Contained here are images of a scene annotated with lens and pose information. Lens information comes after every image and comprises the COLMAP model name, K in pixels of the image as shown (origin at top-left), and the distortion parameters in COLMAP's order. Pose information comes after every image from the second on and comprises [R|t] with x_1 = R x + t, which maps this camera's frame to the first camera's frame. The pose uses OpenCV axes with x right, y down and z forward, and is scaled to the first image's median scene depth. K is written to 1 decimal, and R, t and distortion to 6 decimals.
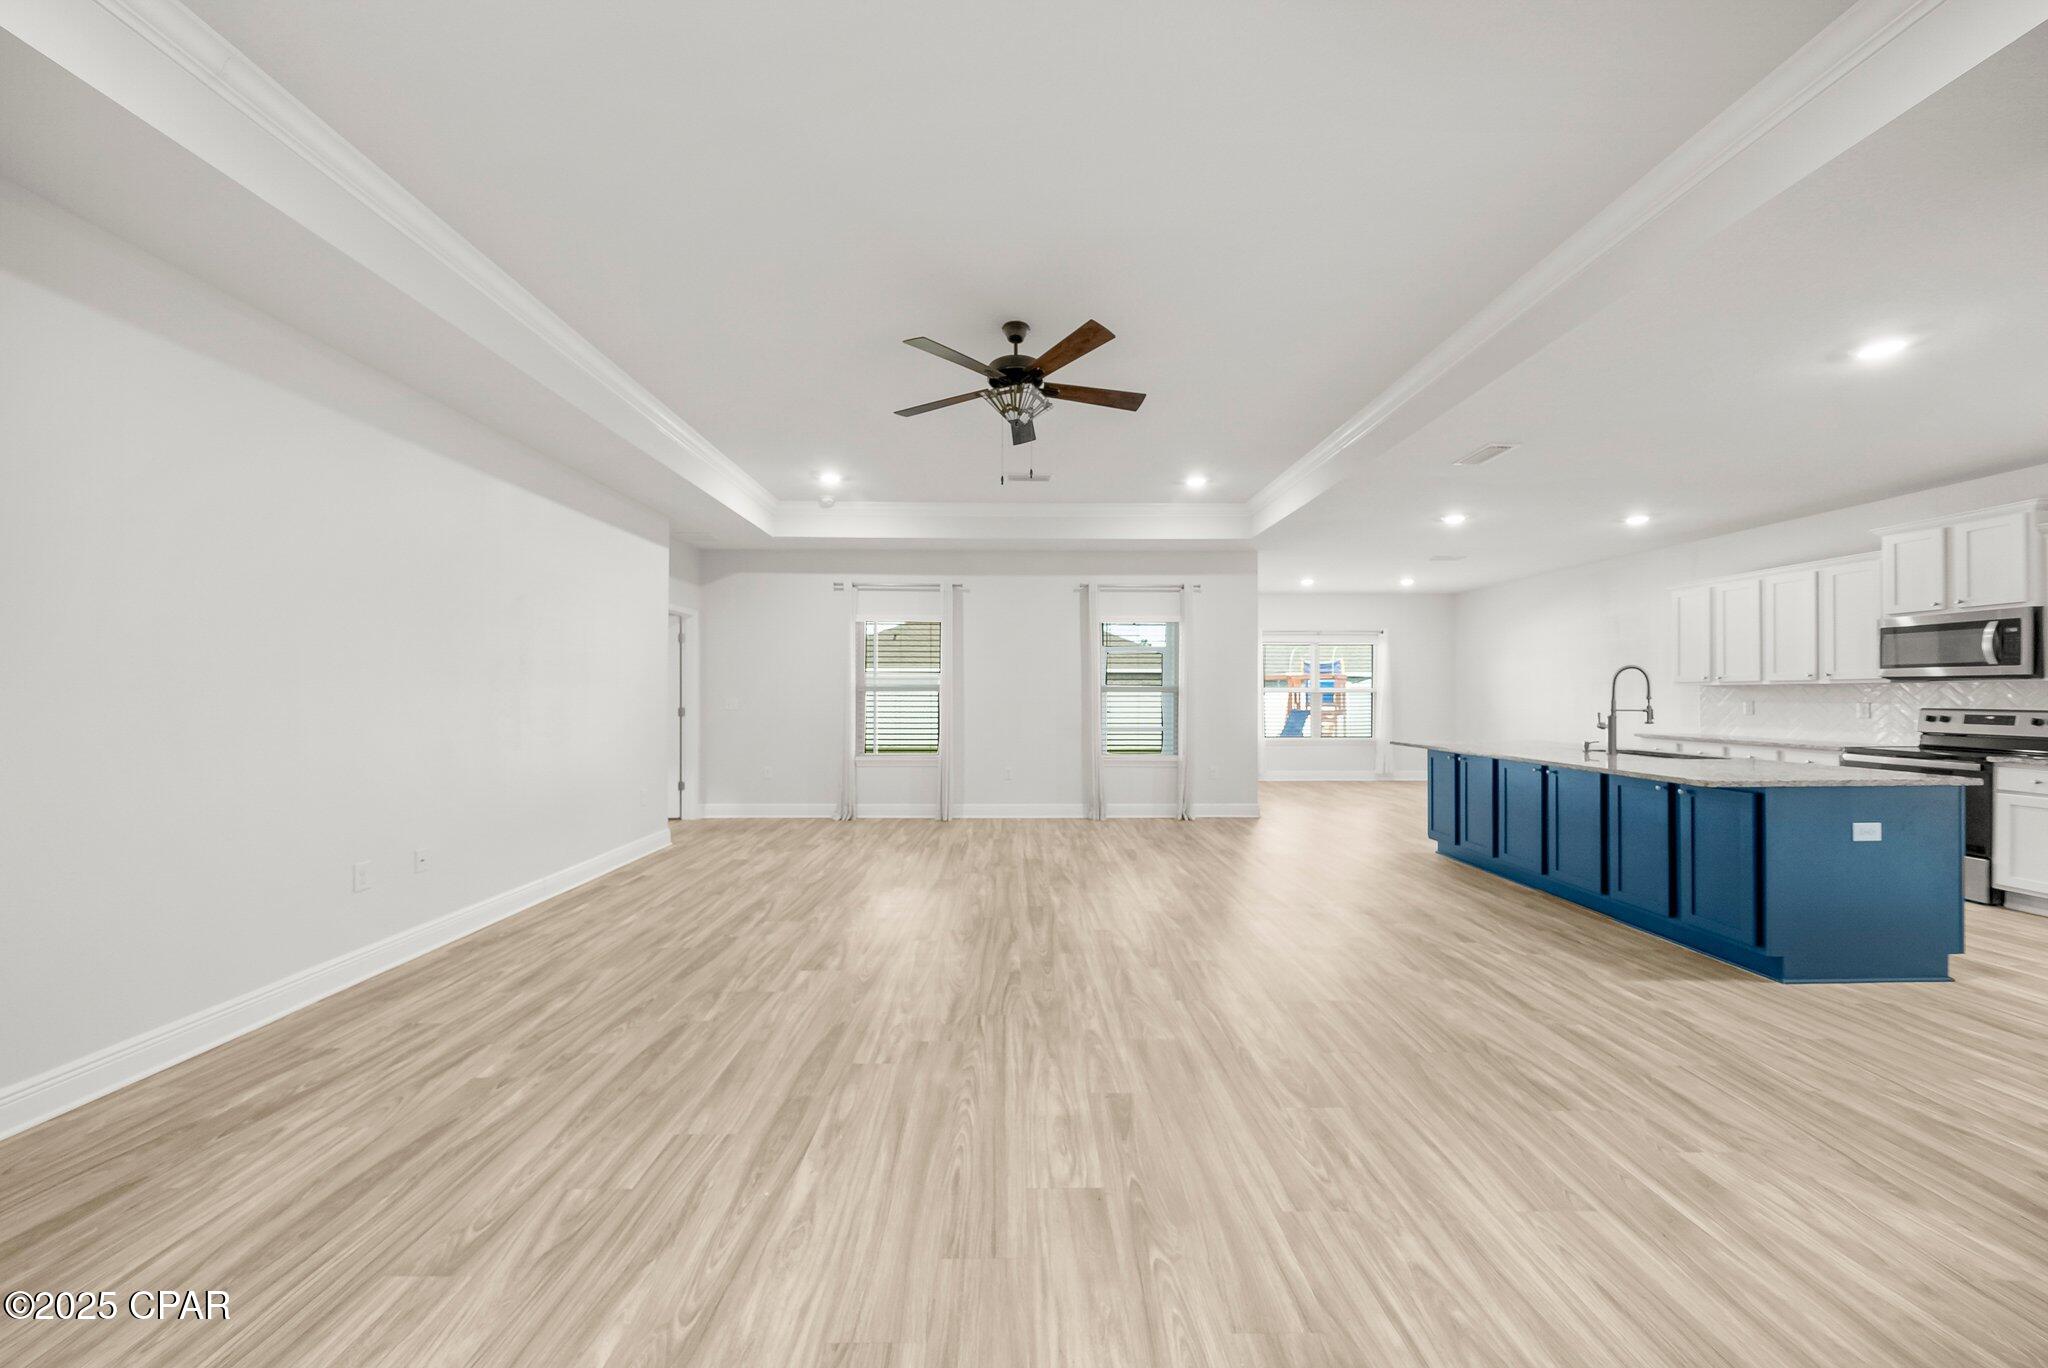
lens RADIAL K [[707.6, 0, 1022.4], [0, 707.6, 695.0], [0, 0, 1]] dist [-0.005042, -0.000244]
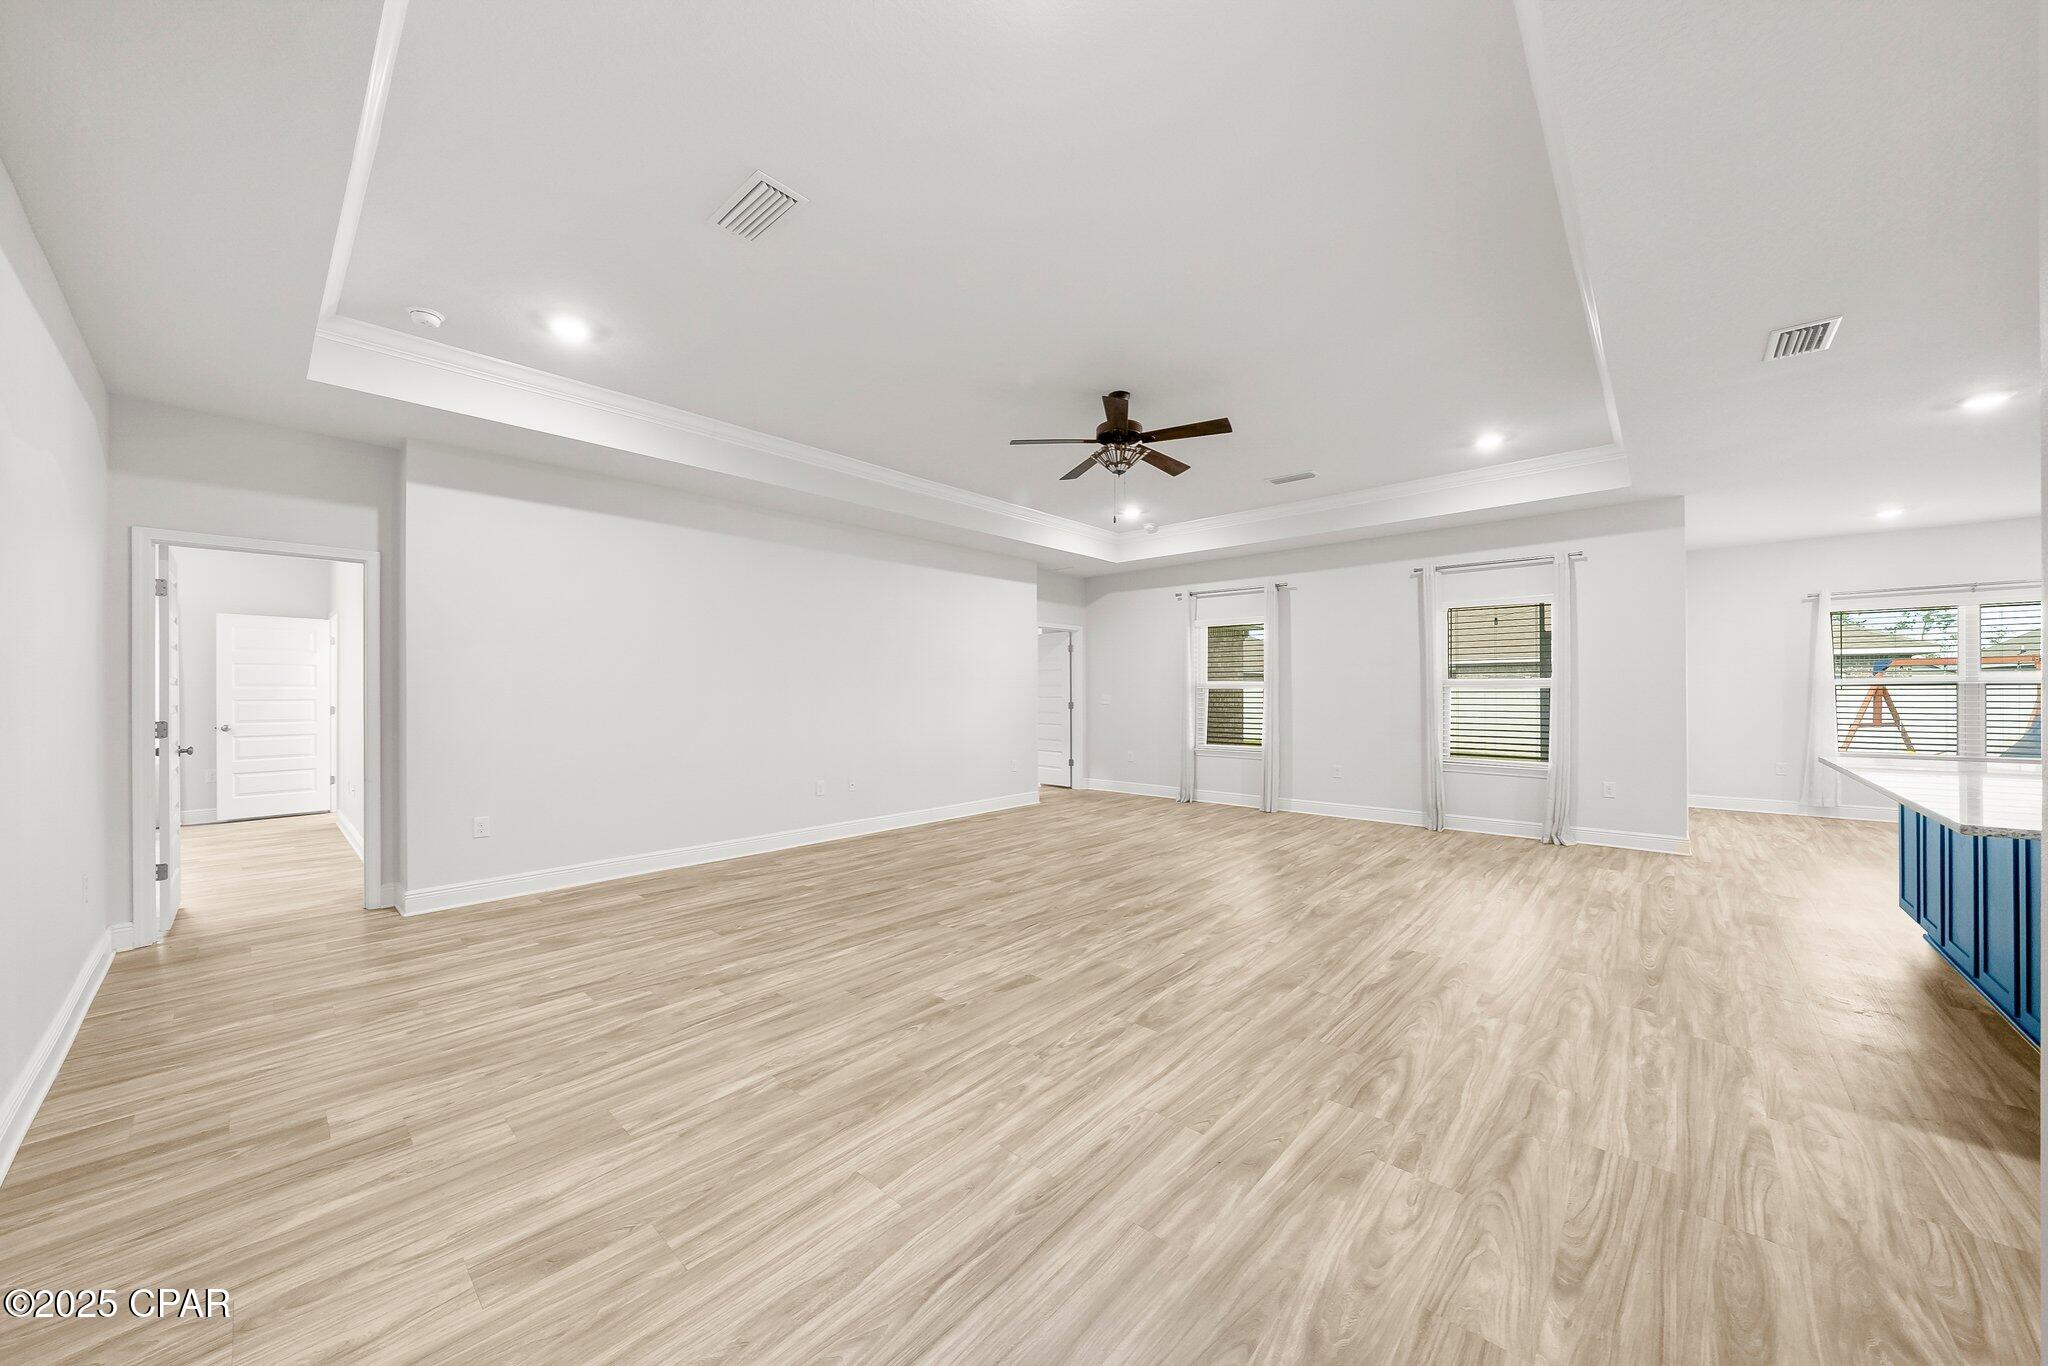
lens RADIAL K [[713.3, 0, 1020.2], [0, 713.3, 689.0], [0, 0, 1]] dist [-0.008867, -0.000276]
pose [[0.728447, -0.006826, -0.685068, 0.696883], [0.004055, 0.999976, -0.005652, 0.002119], [0.685090, 0.001339, 0.728457, -0.030829]]
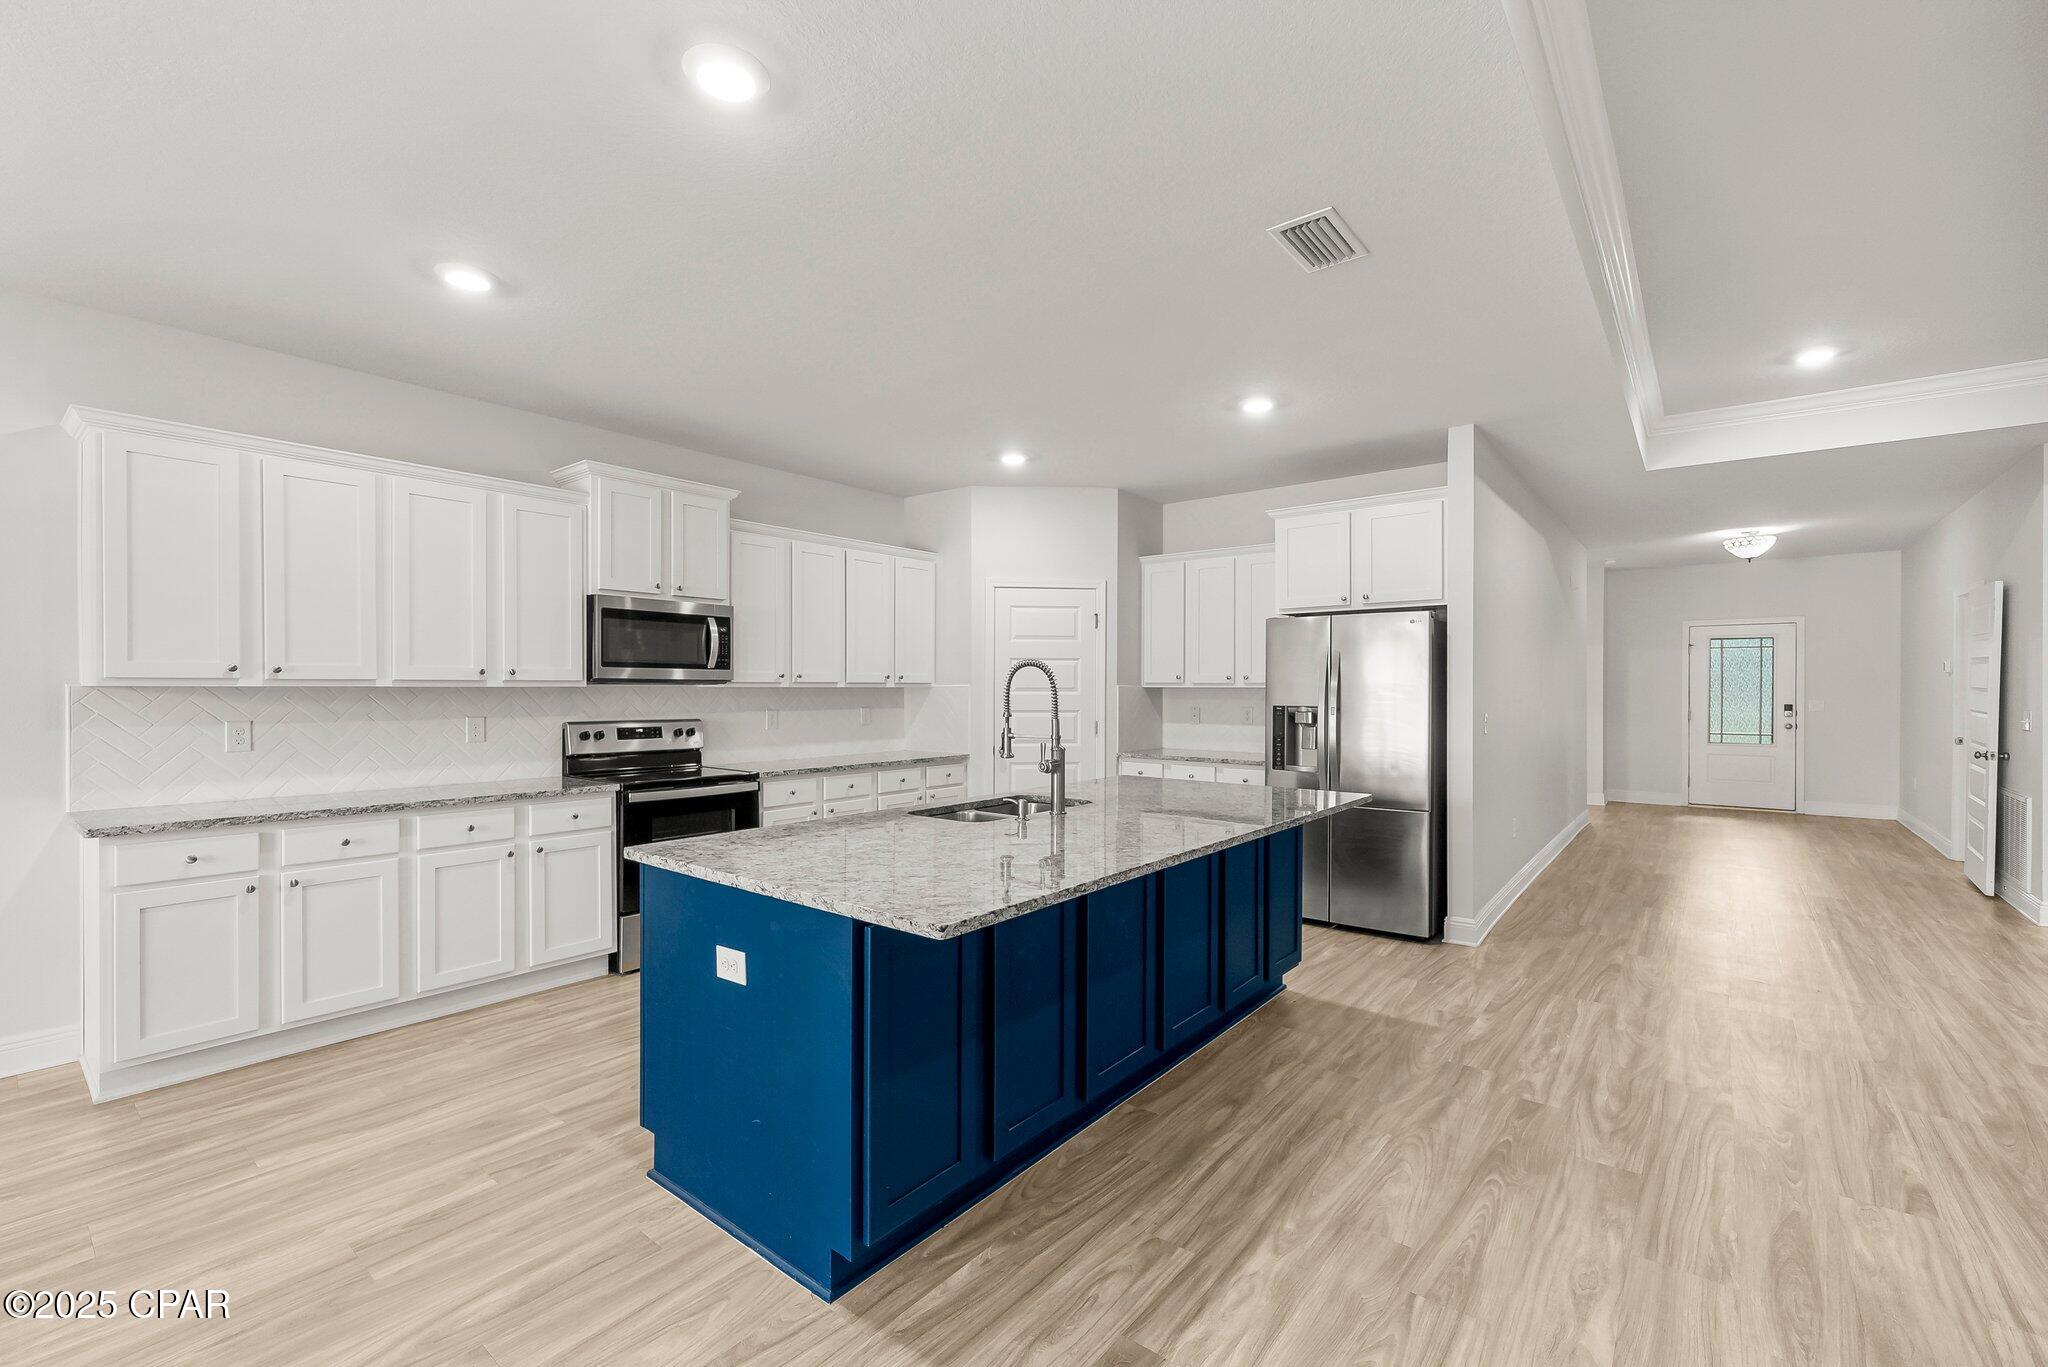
lens RADIAL K [[864.7, 0, 1018.7], [0, 864.7, 691.5], [0, 0, 1]] dist [0.000069, 0.000097]
pose [[-0.771075, -0.003149, 0.636736, 0.516988], [0.000089, 0.999987, 0.005053, -0.023942], [-0.636744, 0.003953, -0.771065, 1.969785]]
